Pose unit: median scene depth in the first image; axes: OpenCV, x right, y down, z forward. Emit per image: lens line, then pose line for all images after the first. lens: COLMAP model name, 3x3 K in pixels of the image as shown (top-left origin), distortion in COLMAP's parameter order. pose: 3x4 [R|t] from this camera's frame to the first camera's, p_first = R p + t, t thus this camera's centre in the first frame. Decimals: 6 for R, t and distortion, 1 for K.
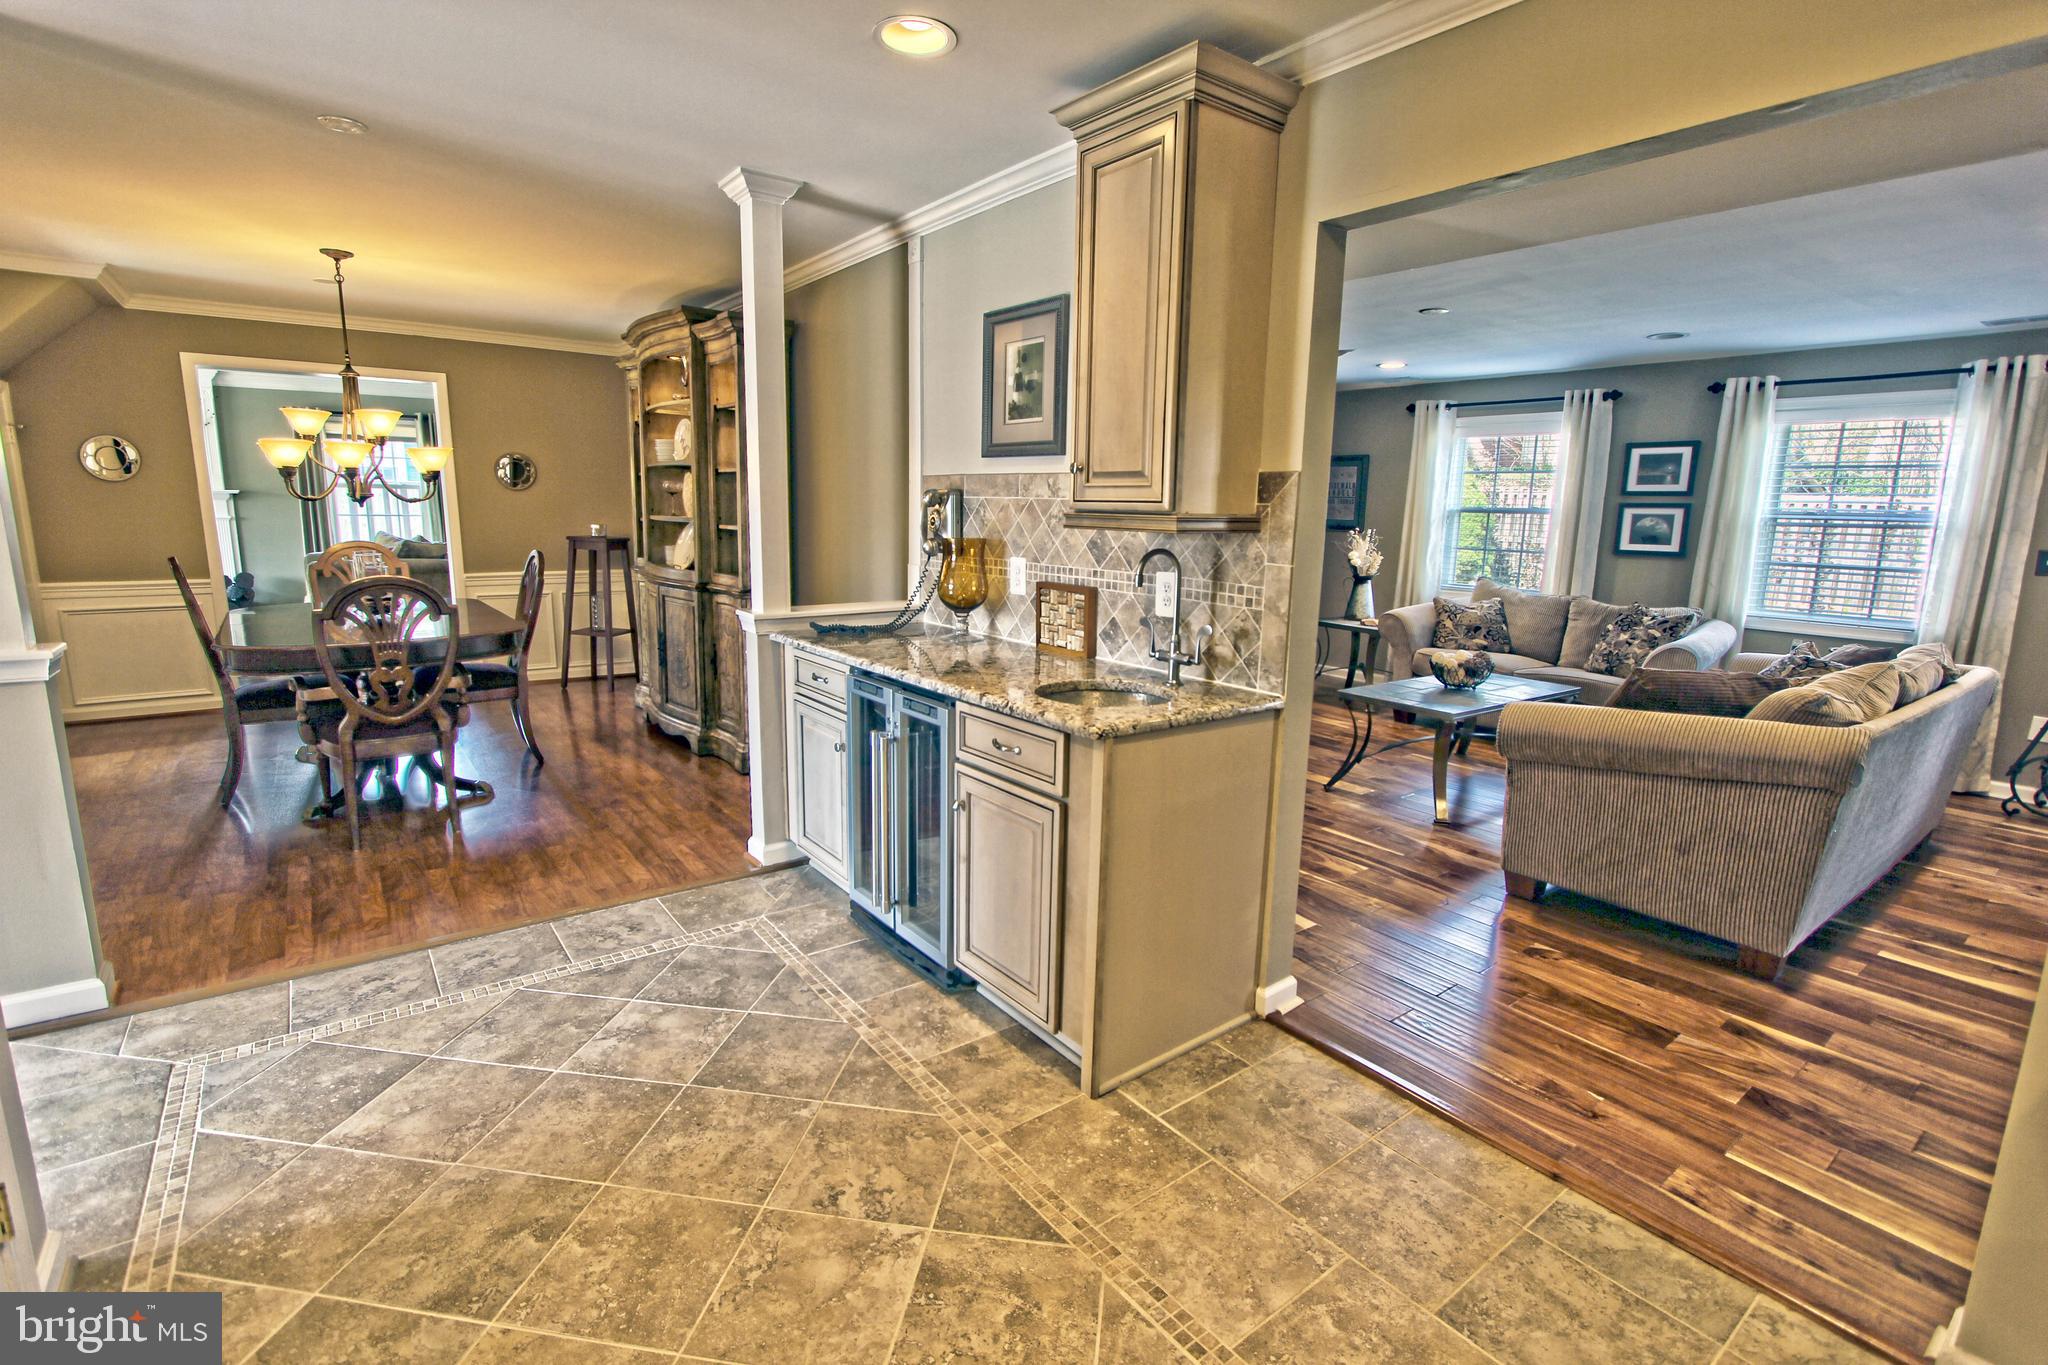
lens RADIAL K [[944.1, 0, 1027.5], [0, 944.1, 679.5], [0, 0, 1]] dist [-0.019927, 0.005020]
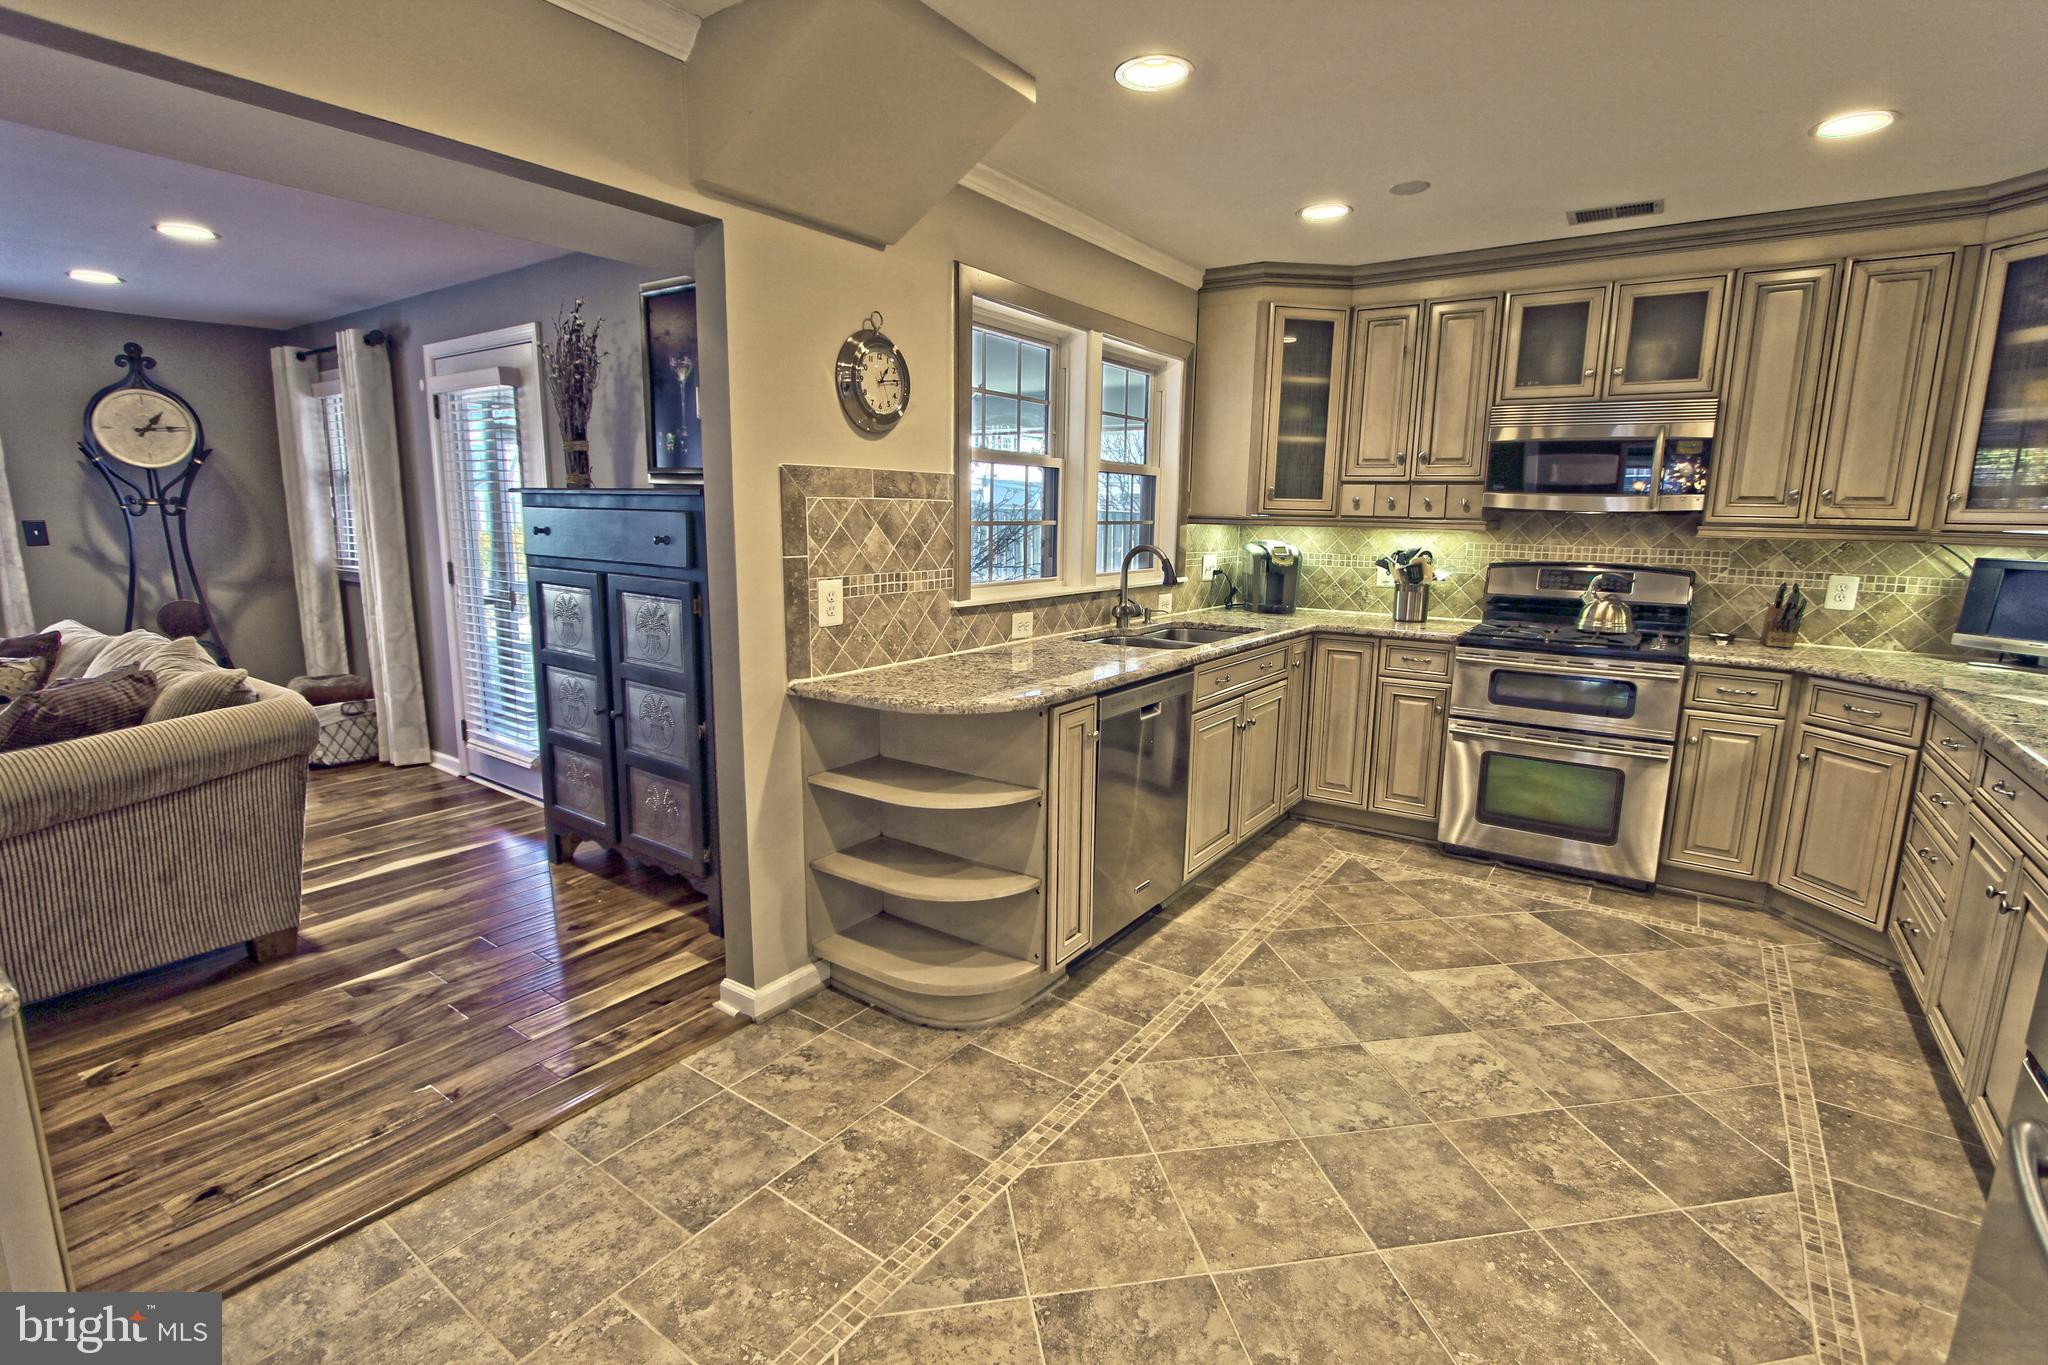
lens RADIAL K [[944.1, 0, 1027.5], [0, 944.1, 679.5], [0, 0, 1]] dist [-0.019927, 0.005020]
pose [[-0.302868, -0.194320, 0.933012, -0.370261], [0.153932, 0.956164, 0.249110, -0.102082], [-0.940519, 0.219068, -0.259679, 0.485998]]
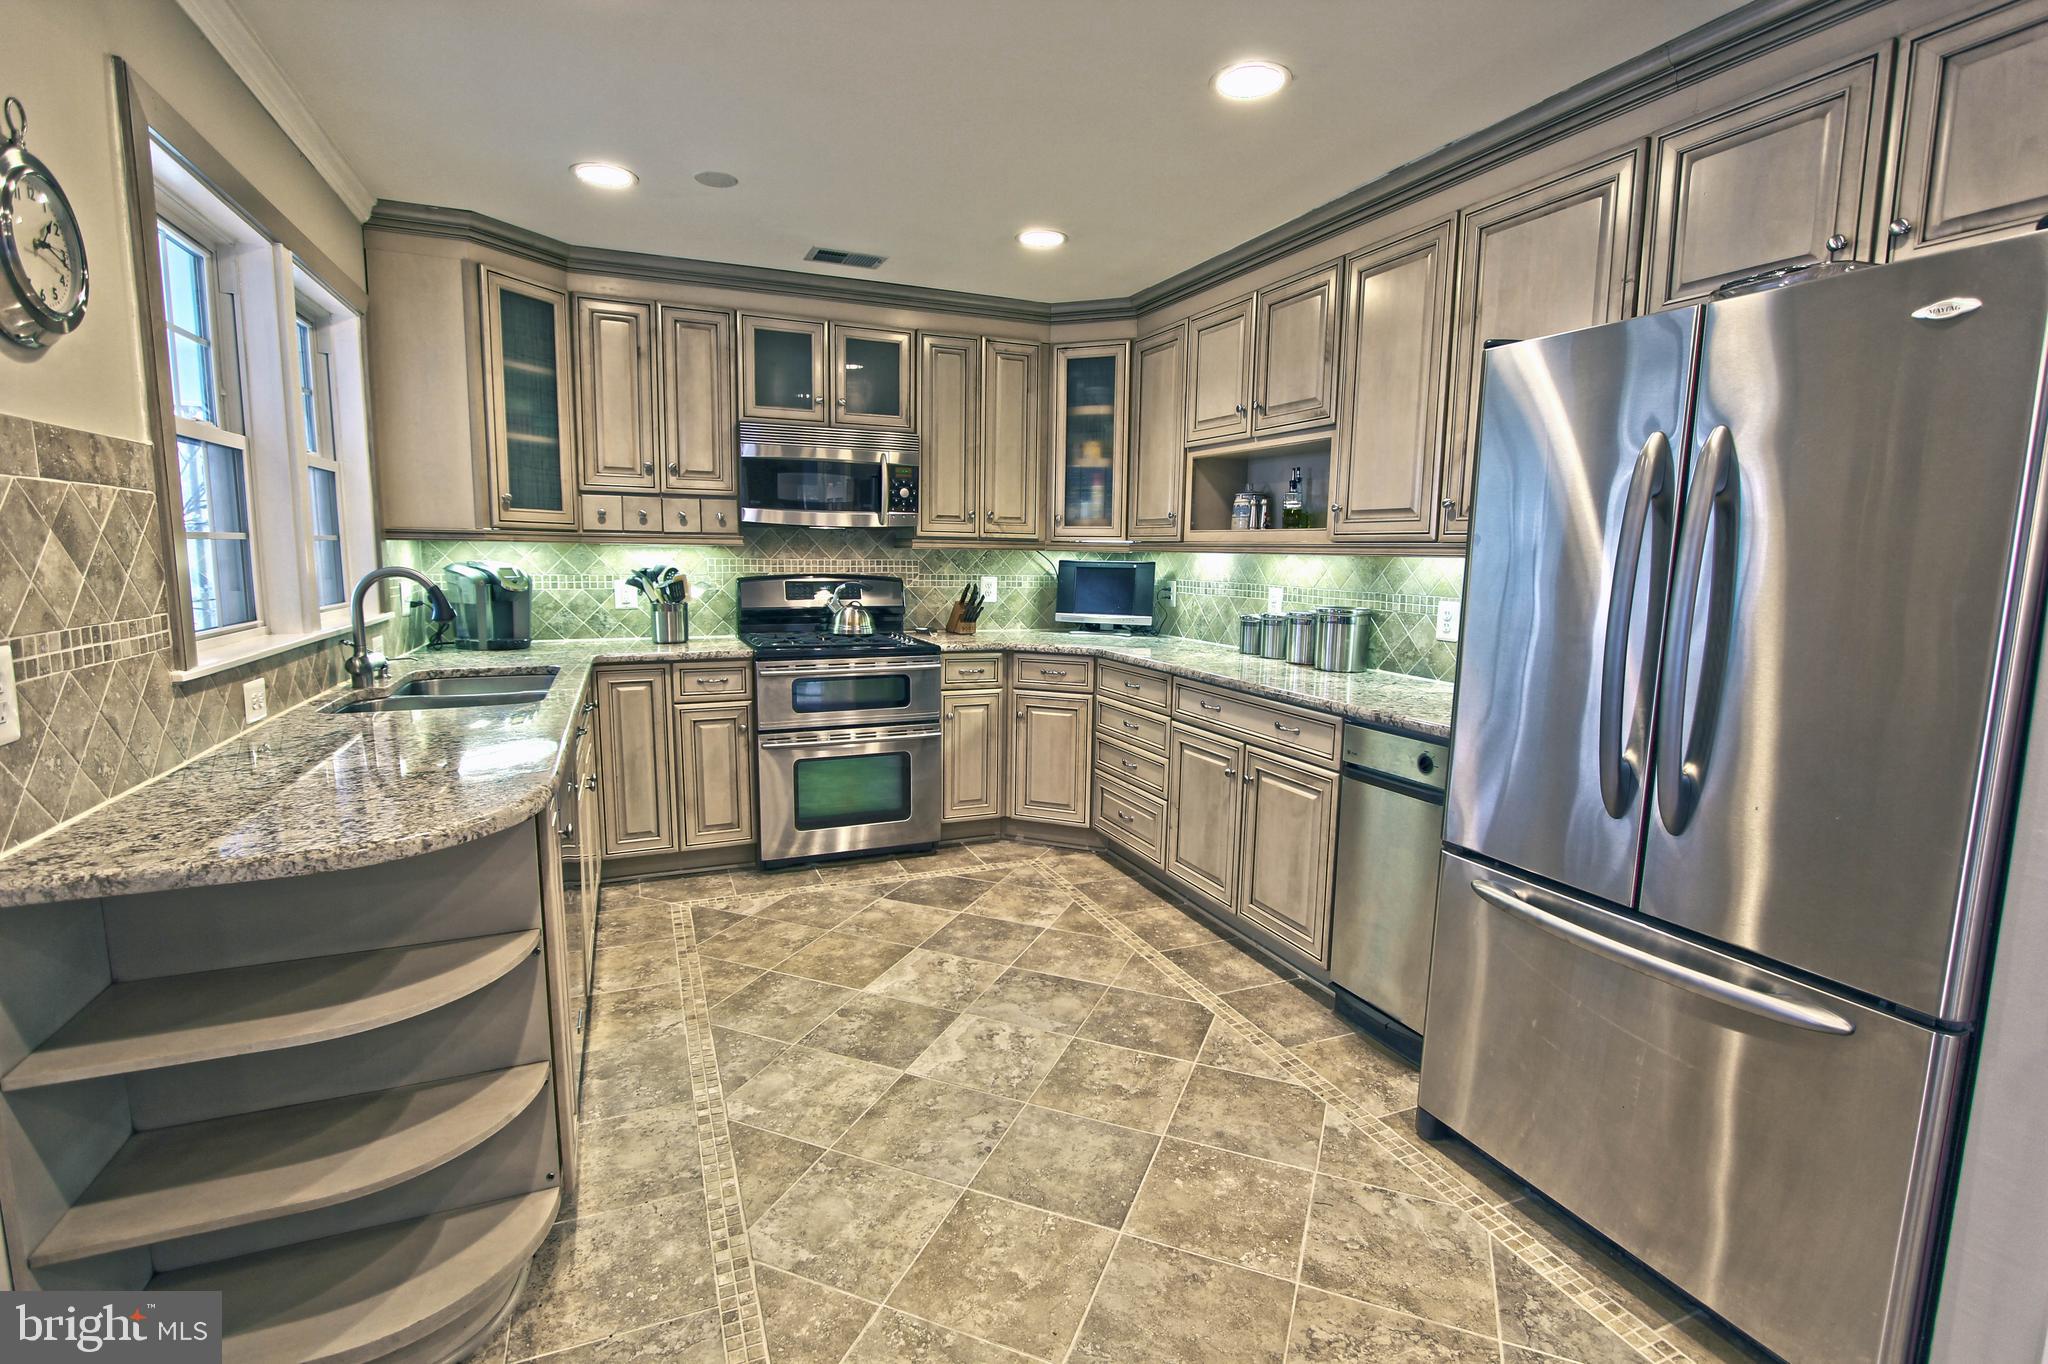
lens RADIAL K [[945.0, 0, 1033.3], [0, 945.0, 677.0], [0, 0, 1]] dist [-0.014094, 0.000543]
pose [[-0.969279, -0.068373, 0.236272, 0.037930], [0.009244, 0.949783, 0.312773, -0.111359], [-0.245792, 0.305348, -0.919972, 0.700103]]
